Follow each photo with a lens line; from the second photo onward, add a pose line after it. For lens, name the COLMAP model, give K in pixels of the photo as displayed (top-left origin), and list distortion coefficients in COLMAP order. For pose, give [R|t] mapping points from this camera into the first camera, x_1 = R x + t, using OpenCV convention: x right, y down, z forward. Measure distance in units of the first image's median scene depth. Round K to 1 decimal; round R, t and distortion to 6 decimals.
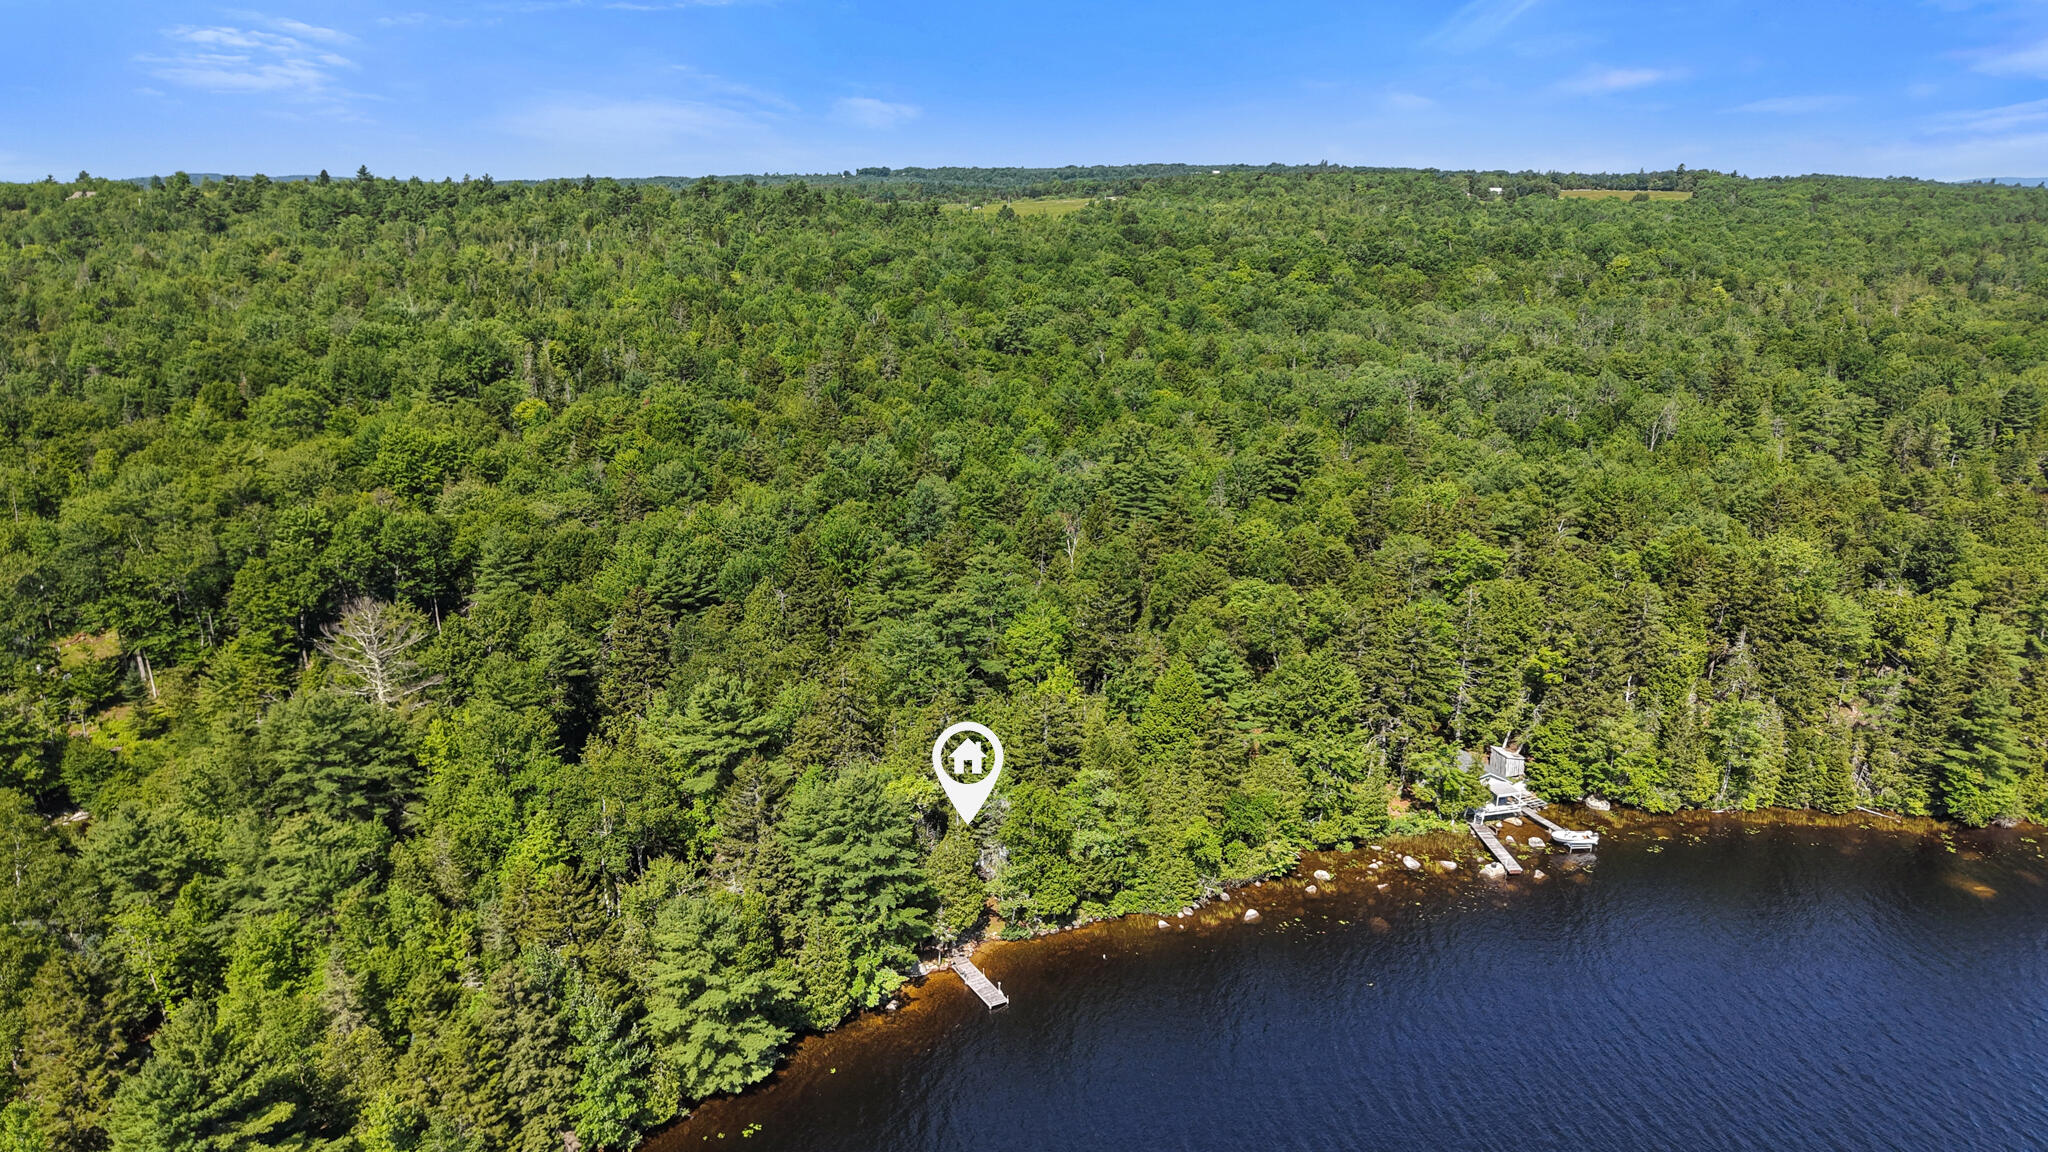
lens RADIAL K [[1424.4, 0, 1024.0], [0, 1424.4, 576.0], [0, 0, 1]] dist [-0.000612, -0.005143]
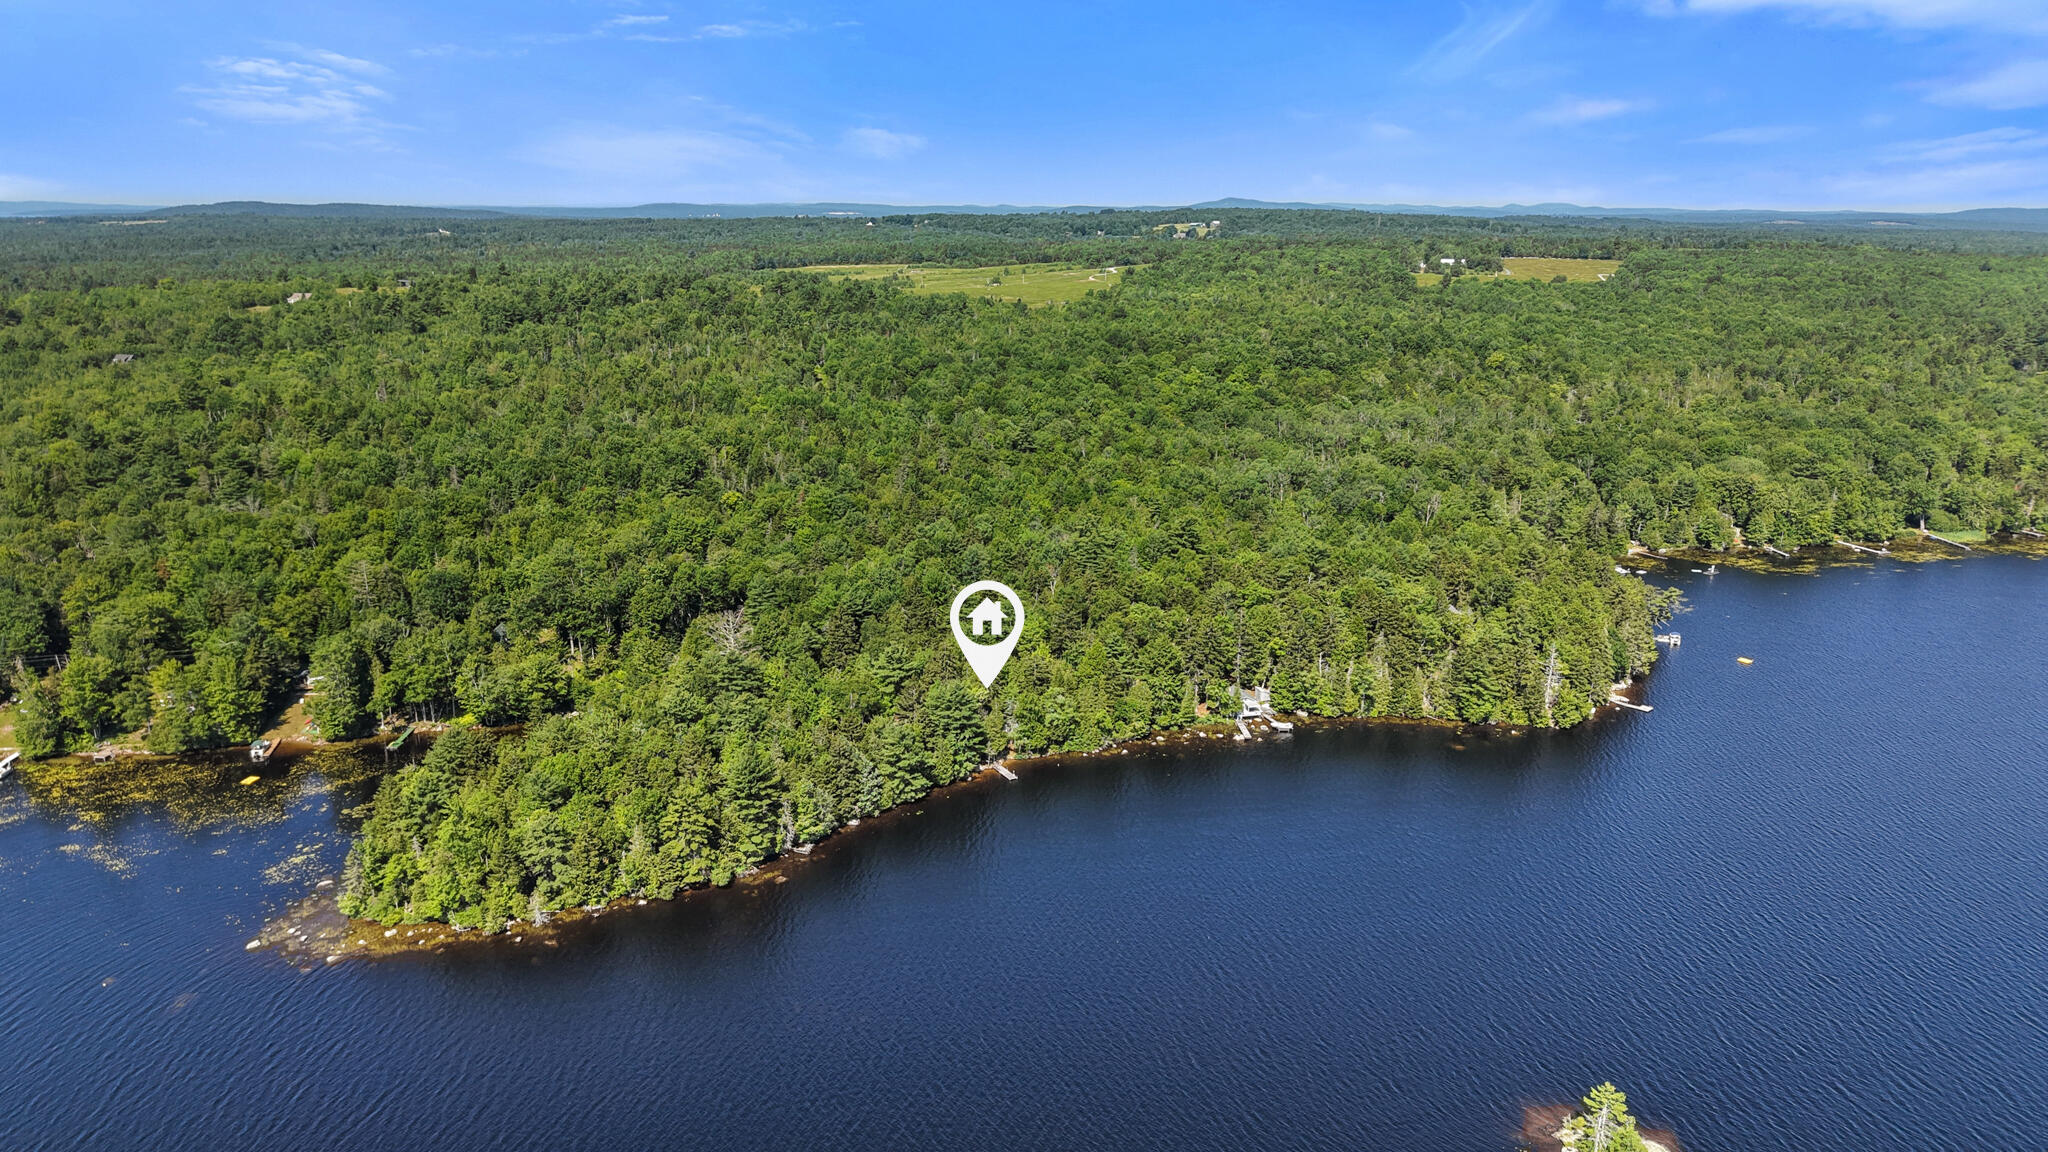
lens RADIAL K [[1424.4, 0, 1024.0], [0, 1424.4, 576.0], [0, 0, 1]] dist [-0.000612, -0.005143]
pose [[0.999939, 0.006229, -0.009140, 0.015193], [-0.006355, 0.999885, -0.013768, -0.008597], [0.009053, 0.013825, 0.999863, -1.064329]]
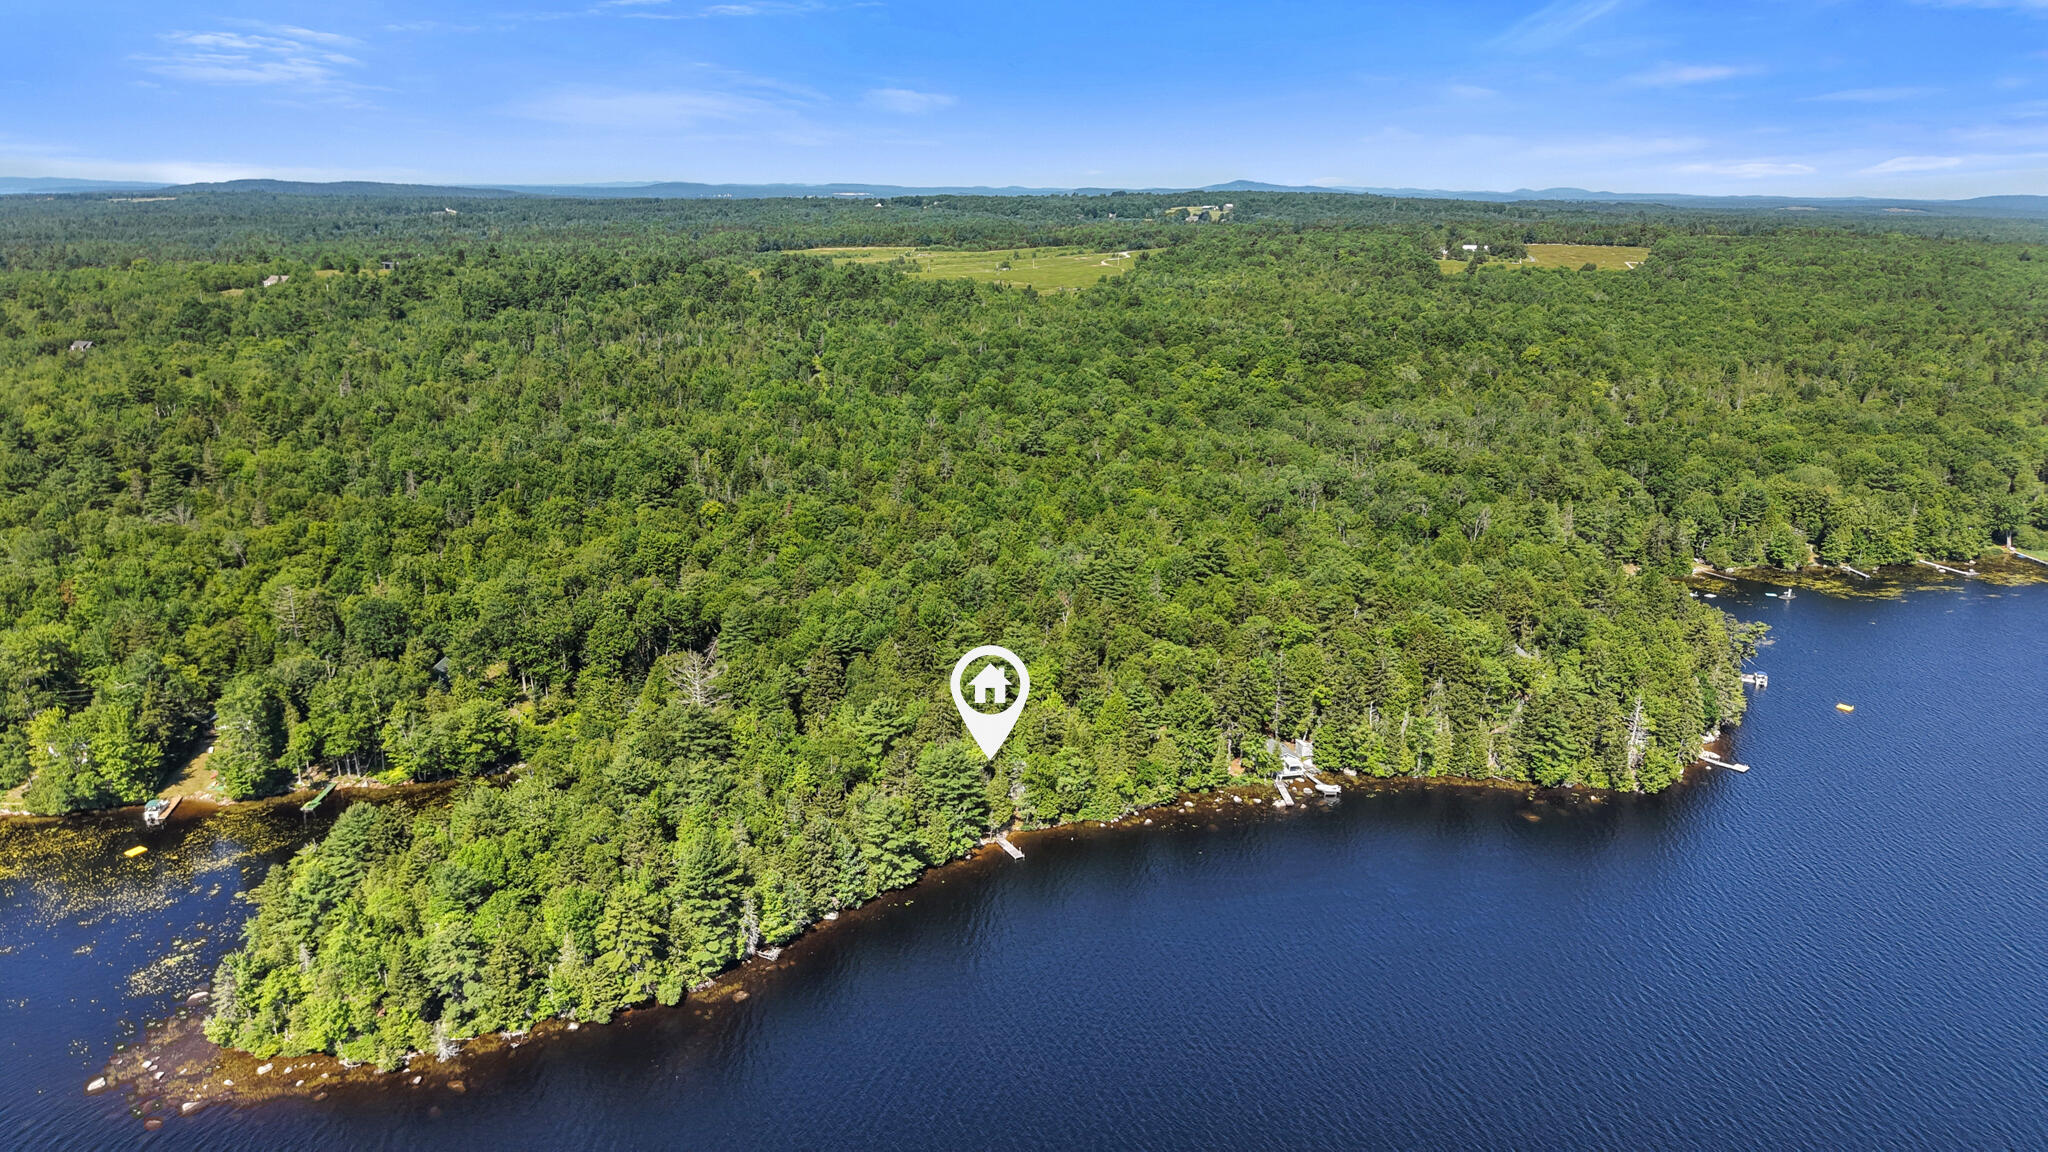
lens RADIAL K [[1412.1, 0, 1021.7], [0, 1412.1, 571.5], [0, 0, 1]] dist [-0.004761, -0.002422]
pose [[0.999781, 0.013562, -0.015957, 0.009478], [-0.013599, 0.999905, -0.002267, -0.084298], [0.015925, 0.002484, 0.999870, -0.796316]]
